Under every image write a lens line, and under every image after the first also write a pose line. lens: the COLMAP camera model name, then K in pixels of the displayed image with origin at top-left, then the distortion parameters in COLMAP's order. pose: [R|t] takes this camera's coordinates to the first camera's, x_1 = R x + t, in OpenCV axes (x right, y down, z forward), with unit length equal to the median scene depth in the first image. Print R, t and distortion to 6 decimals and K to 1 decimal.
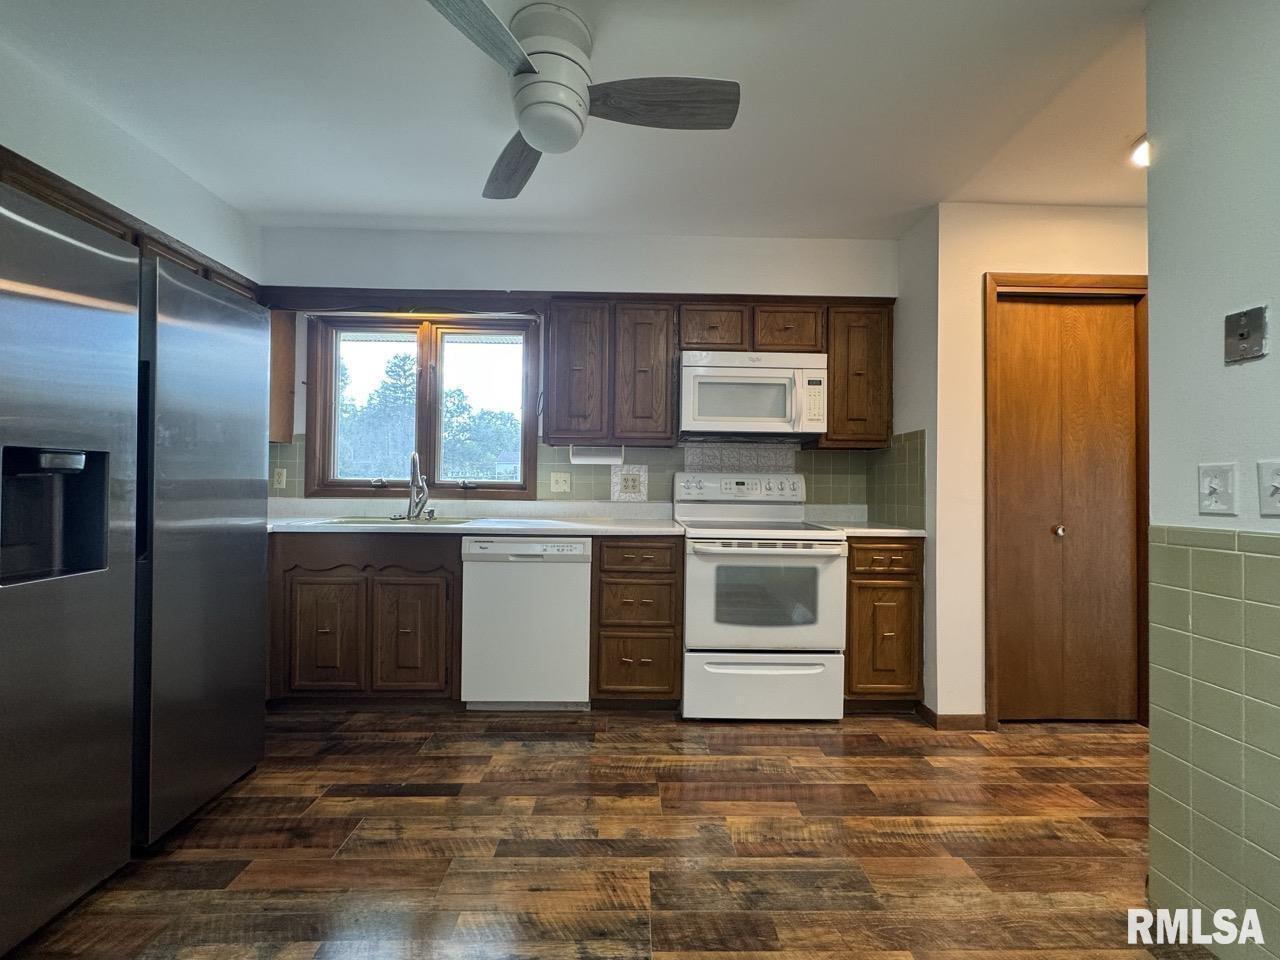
lens RADIAL K [[511.0, 0, 639.3], [0, 511.0, 480.7], [0, 0, 1]] dist [-0.002268, 0.000498]
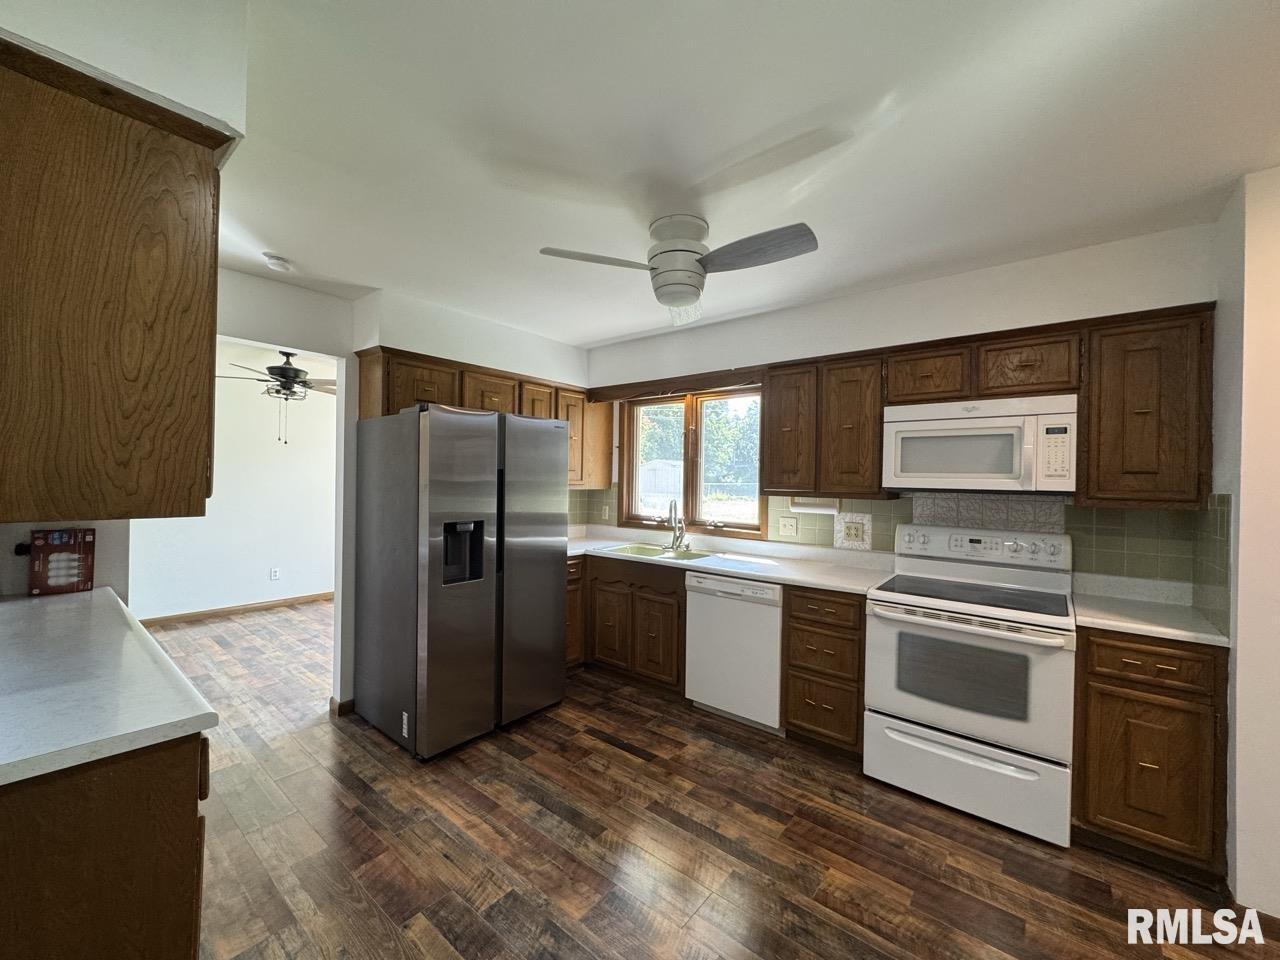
lens RADIAL K [[511.0, 0, 637.6], [0, 511.0, 481.8], [0, 0, 1]] dist [-0.002268, 0.000498]
pose [[0.759213, 0.002950, -0.650836, 0.405925], [-0.002608, 0.999995, 0.001490, -0.120652], [0.650837, 0.000566, 0.759217, -0.070659]]
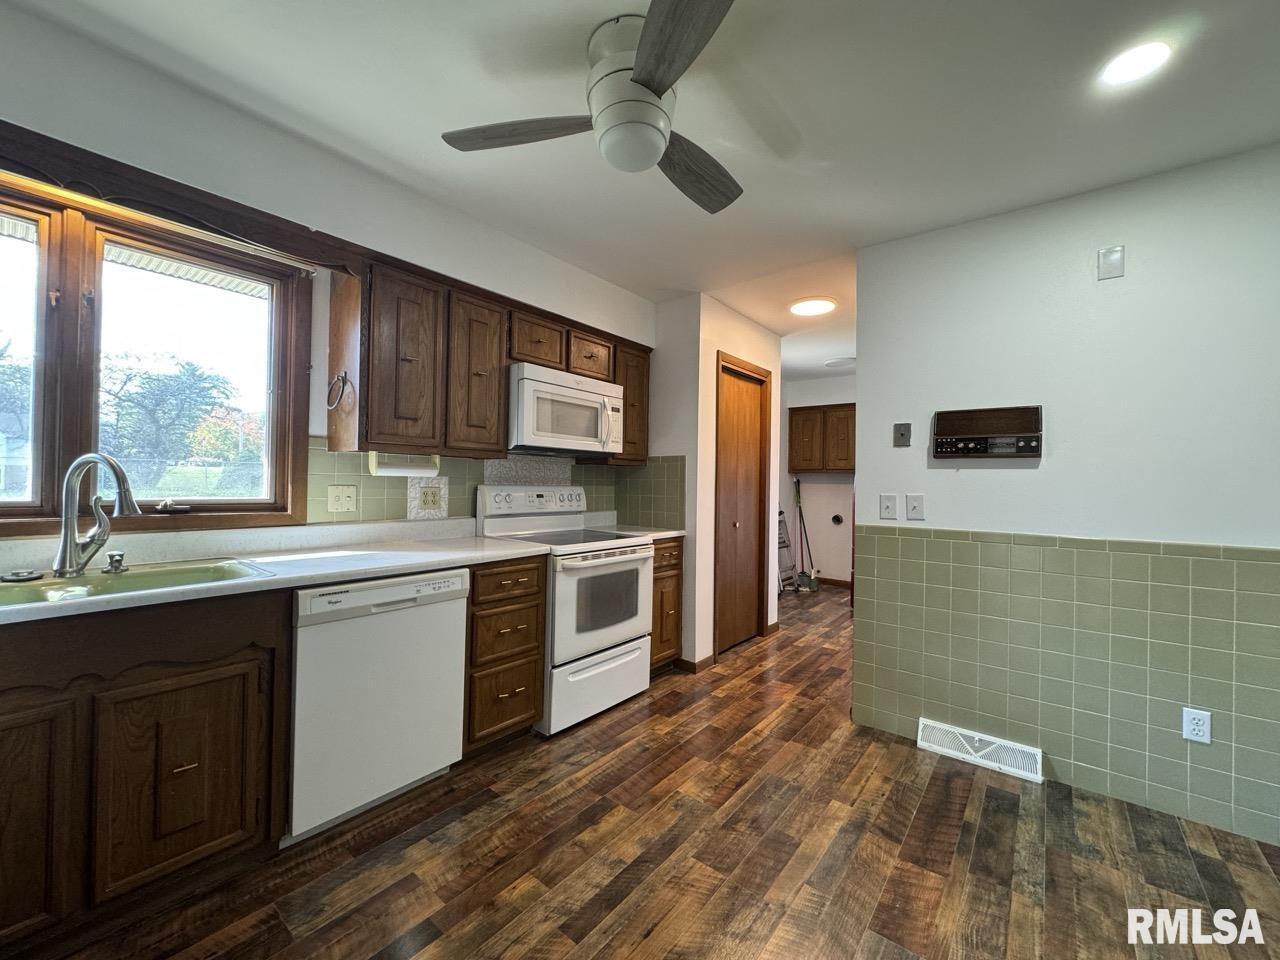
lens RADIAL K [[511.0, 0, 639.2], [0, 511.0, 480.8], [0, 0, 1]] dist [-0.002268, 0.000498]
pose [[0.642106, 0.000575, 0.766616, -0.568463], [-0.015147, 0.999814, 0.011937, -0.049596], [-0.766466, -0.019277, 0.641995, 0.232503]]
